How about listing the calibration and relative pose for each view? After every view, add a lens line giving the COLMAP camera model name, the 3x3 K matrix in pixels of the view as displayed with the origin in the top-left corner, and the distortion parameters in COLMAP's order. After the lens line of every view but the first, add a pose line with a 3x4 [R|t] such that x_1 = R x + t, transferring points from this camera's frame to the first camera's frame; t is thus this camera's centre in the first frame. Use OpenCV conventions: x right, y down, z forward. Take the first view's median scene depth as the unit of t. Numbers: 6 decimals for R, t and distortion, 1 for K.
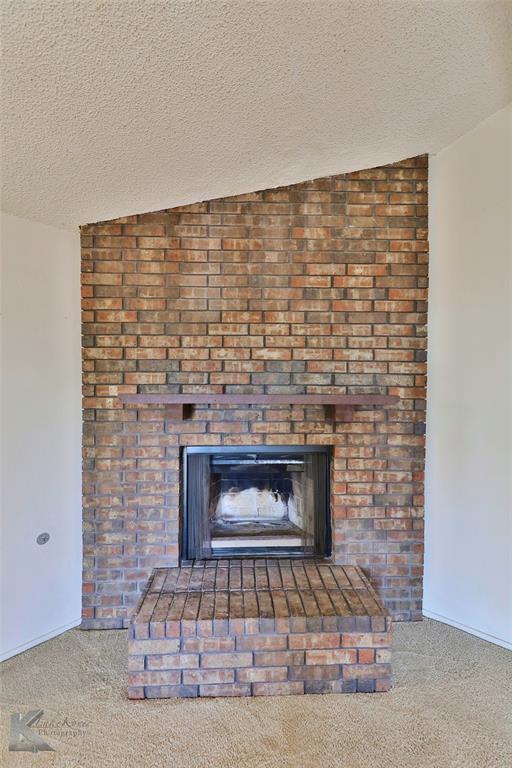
lens RADIAL K [[367.2, 0, 261.5], [0, 367.2, 382.4], [0, 0, 1]] dist [0.017717, -0.006398]
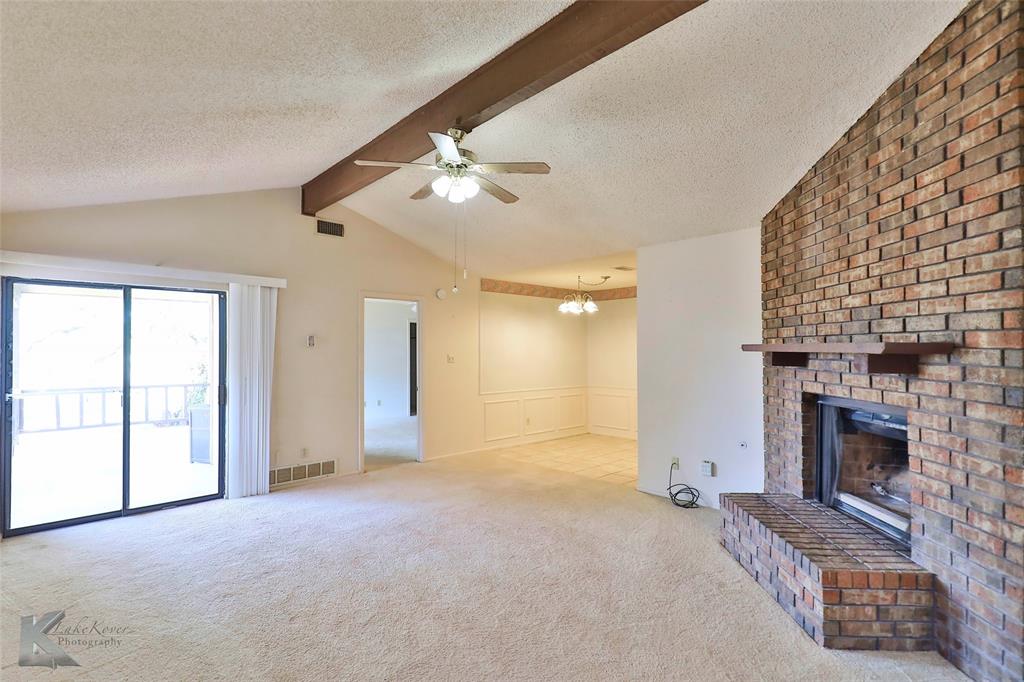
lens RADIAL K [[489.6, 0, 505.9], [0, 489.6, 342.8], [0, 0, 1]] dist [0.017717, -0.006398]
pose [[-0.096947, -0.016426, -0.995154, 1.343405], [-0.002613, 0.999865, -0.016249, 0.050511], [0.995286, 0.001025, -0.096977, 0.241420]]
